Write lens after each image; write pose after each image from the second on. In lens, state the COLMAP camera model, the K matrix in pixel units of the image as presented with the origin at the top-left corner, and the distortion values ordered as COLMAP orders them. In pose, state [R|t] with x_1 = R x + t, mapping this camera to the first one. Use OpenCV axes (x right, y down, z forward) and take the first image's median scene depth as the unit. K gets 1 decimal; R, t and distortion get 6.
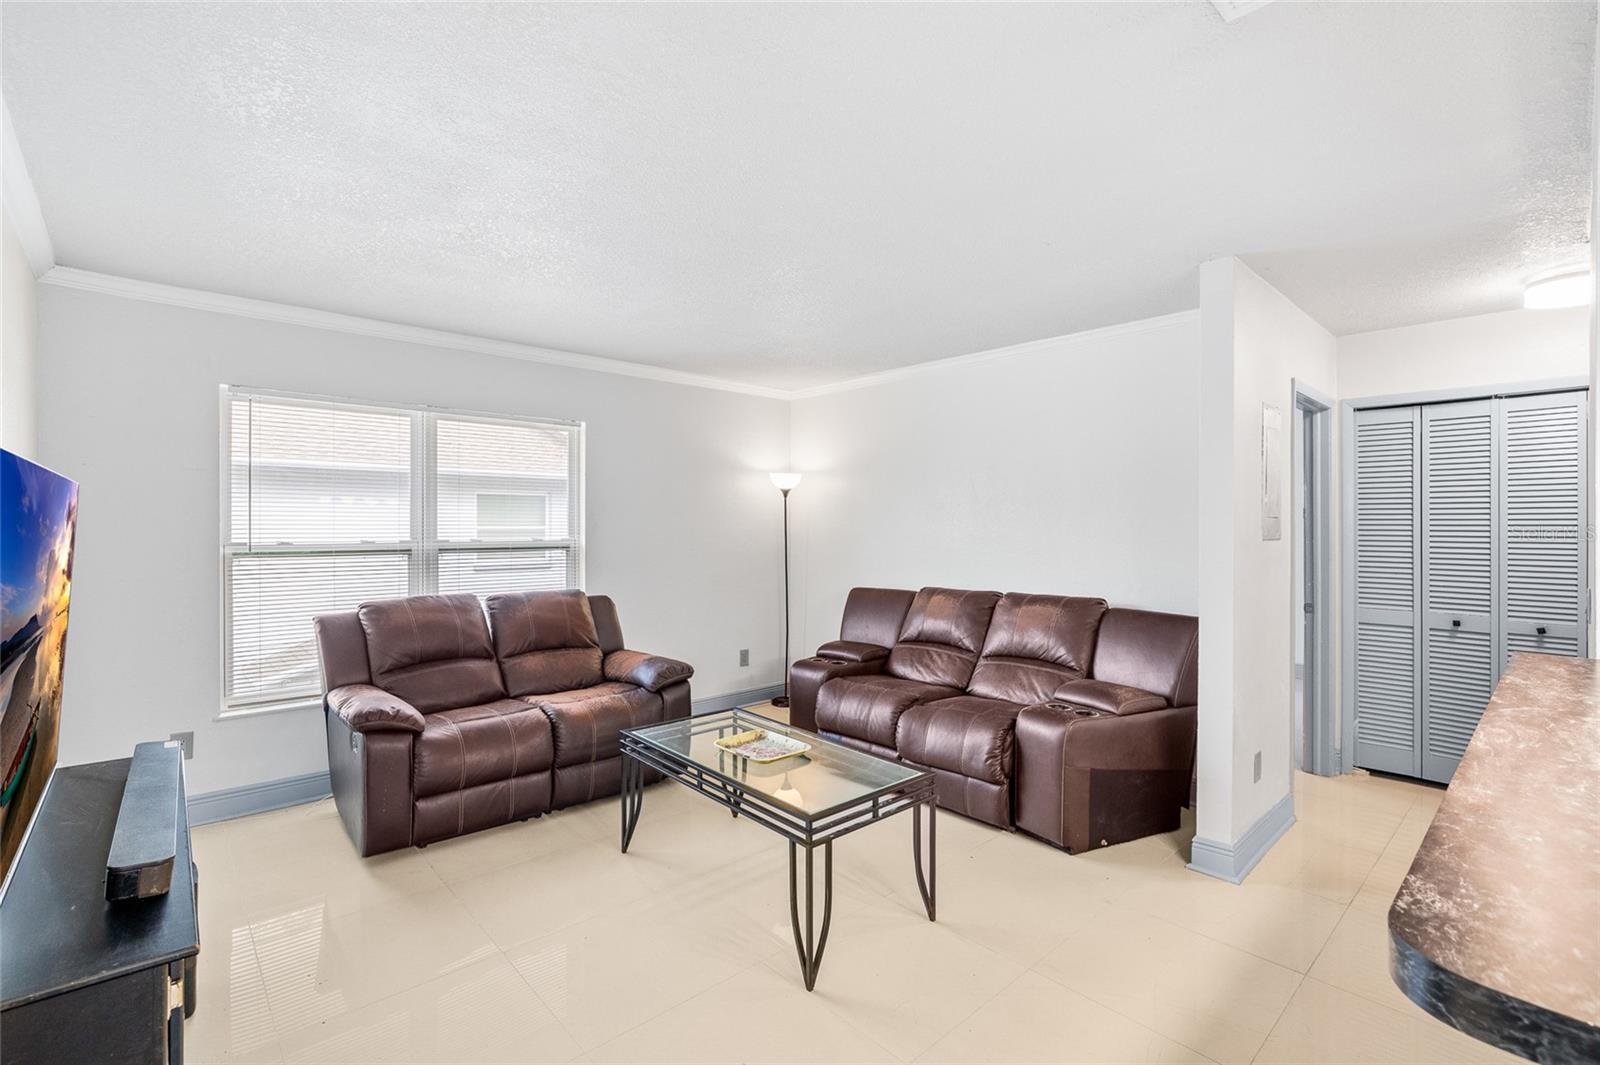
lens RADIAL K [[723.3, 0, 808.8], [0, 723.3, 526.1], [0, 0, 1]] dist [0.002364, 0.000323]
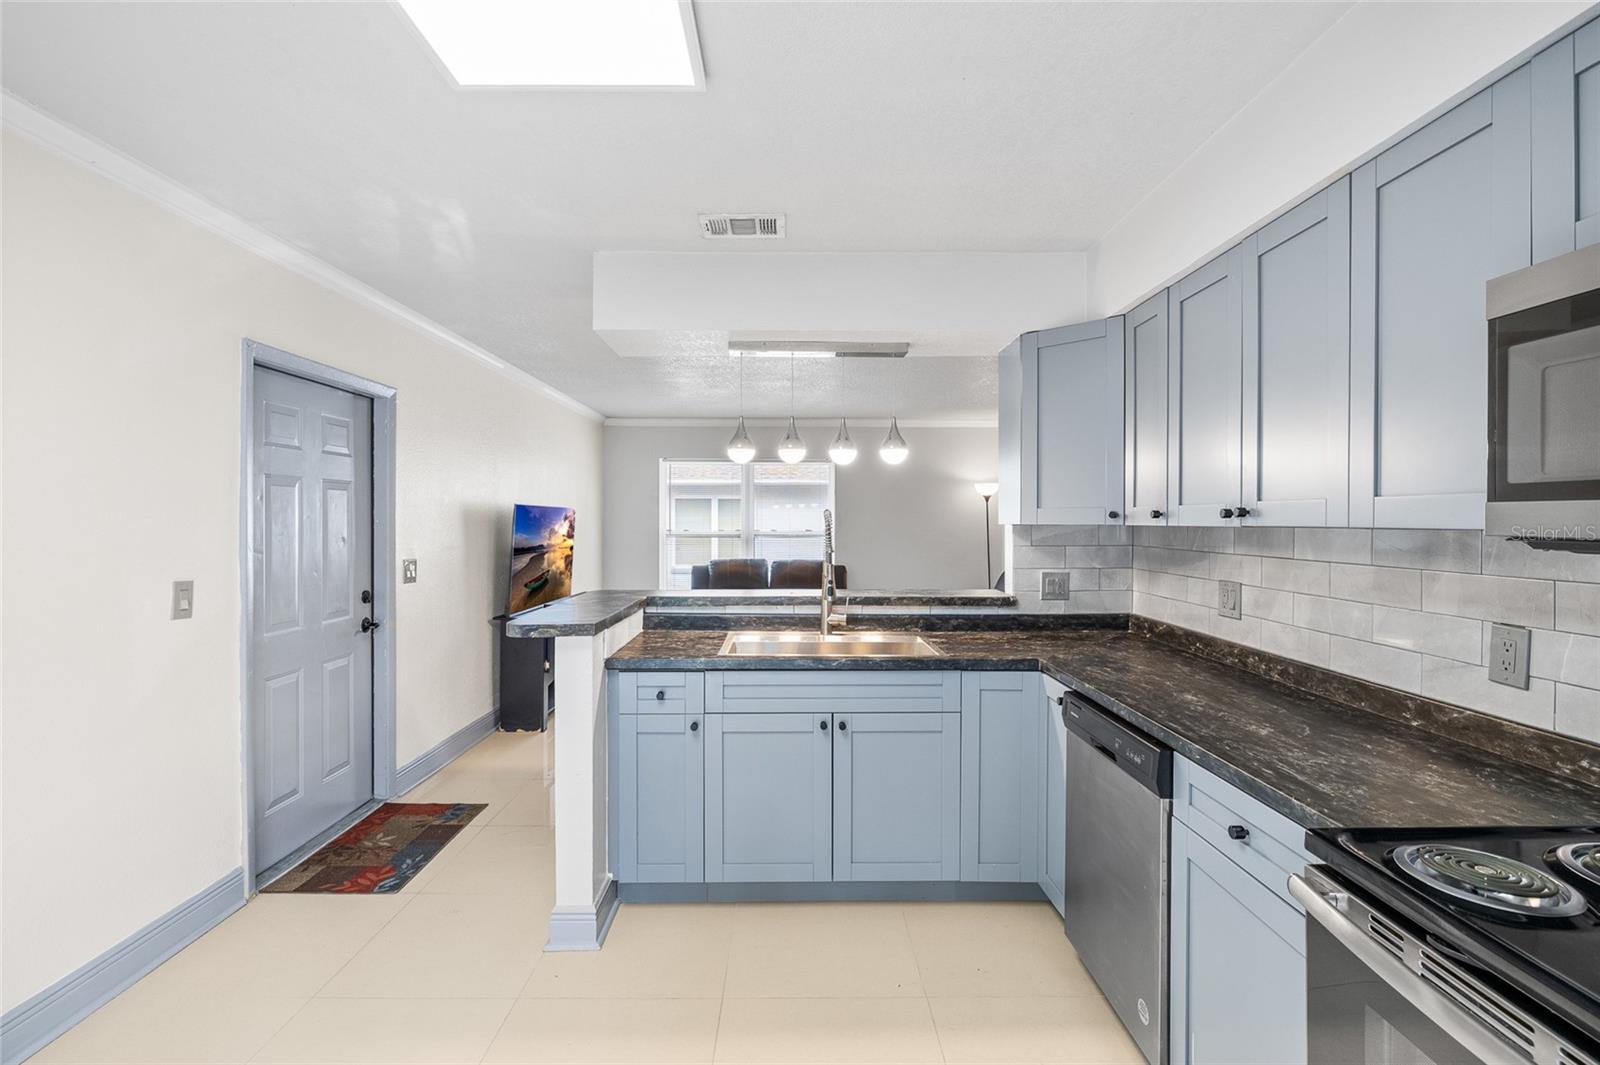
lens RADIAL K [[723.3, 0, 808.8], [0, 723.3, 526.1], [0, 0, 1]] dist [0.002364, 0.000323]
pose [[0.759939, 0.004831, -0.649977, 0.945405], [-0.002957, 0.999988, 0.003976, 0.002046], [0.649988, -0.001100, 0.759944, -0.379043]]
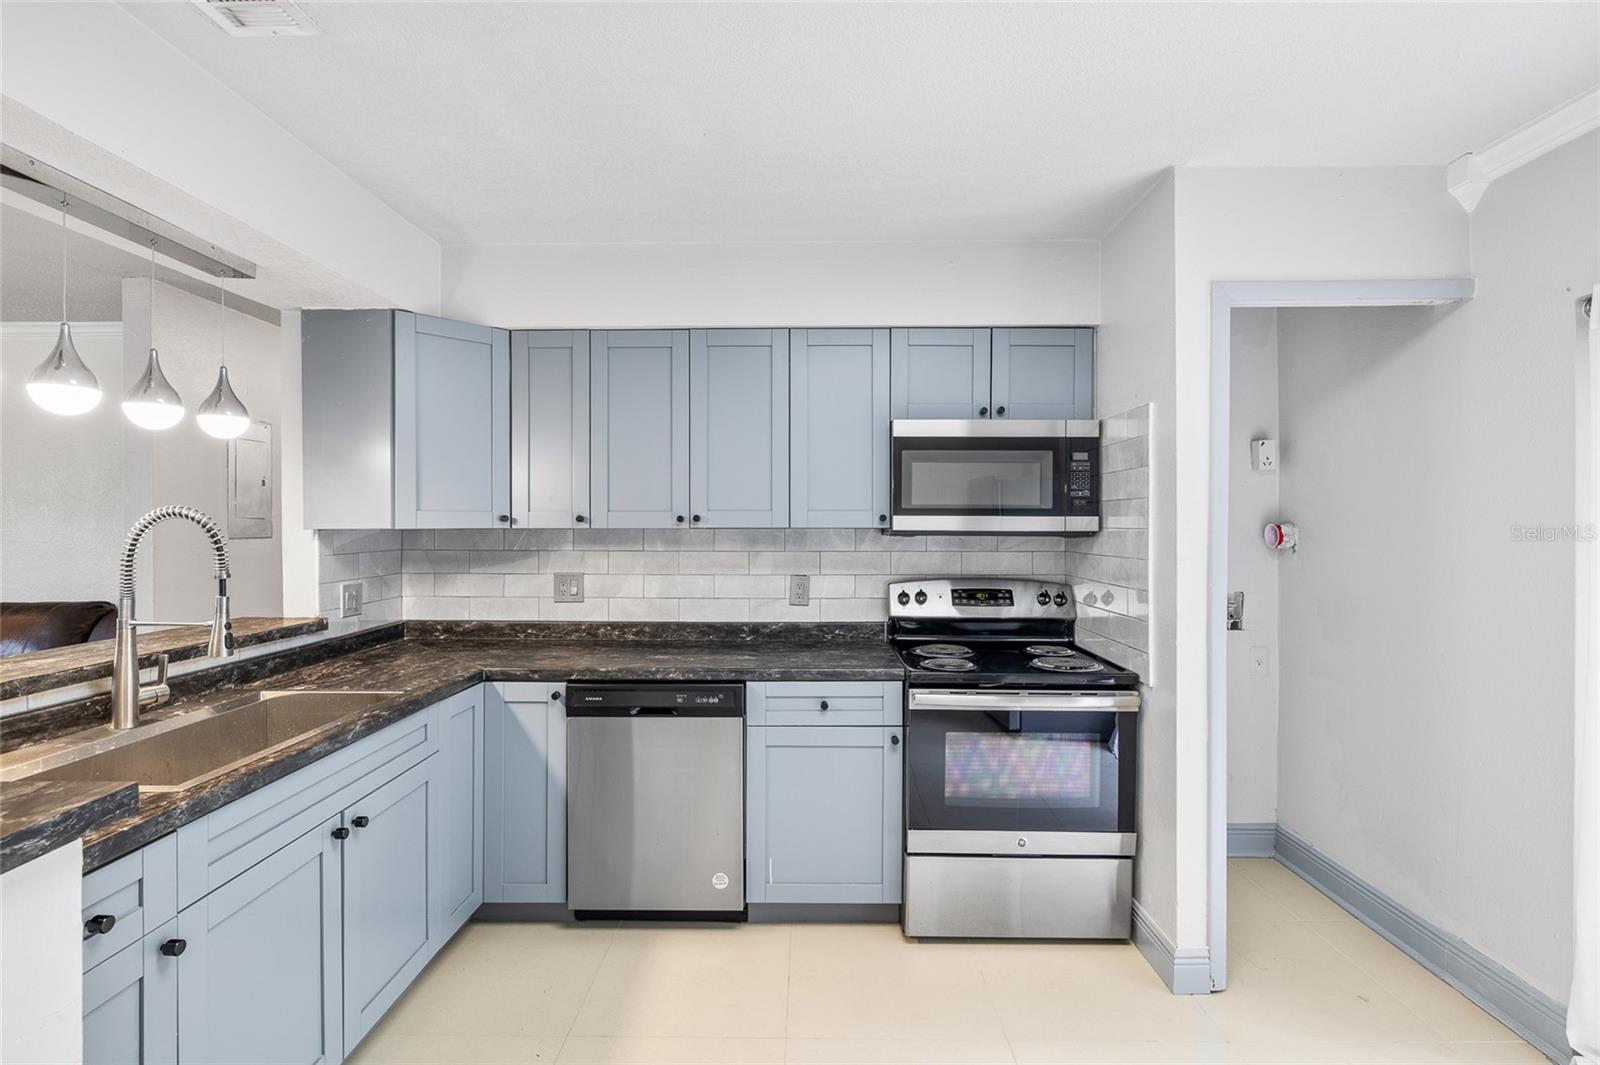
lens RADIAL K [[723.3, 0, 808.8], [0, 723.3, 526.1], [0, 0, 1]] dist [0.002364, 0.000323]
pose [[0.672816, -0.002911, 0.739804, 0.352625], [0.002688, 0.999995, 0.001490, 0.000495], [-0.739805, 0.000986, 0.672821, -0.376567]]
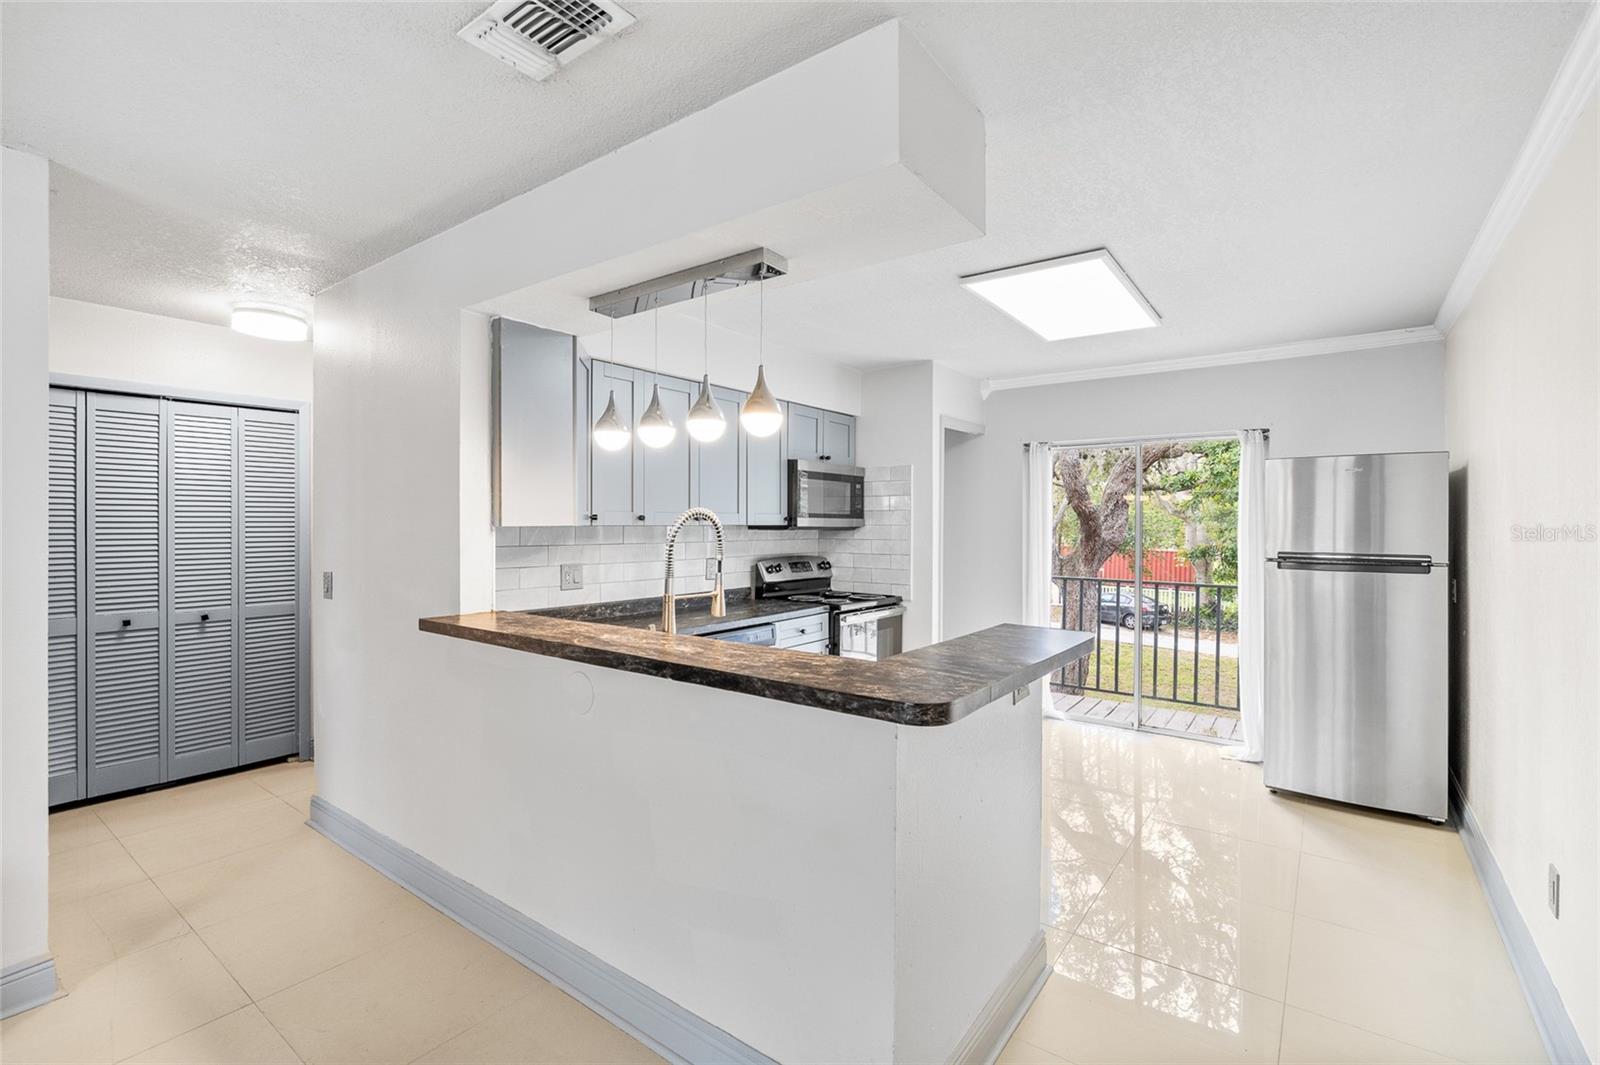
lens RADIAL K [[723.3, 0, 808.8], [0, 723.3, 526.1], [0, 0, 1]] dist [0.002364, 0.000323]
pose [[-0.209761, -0.005083, 0.977739, -0.248778], [0.000276, 0.999986, 0.005258, -0.000795], [-0.977753, 0.001373, -0.209757, 0.307154]]
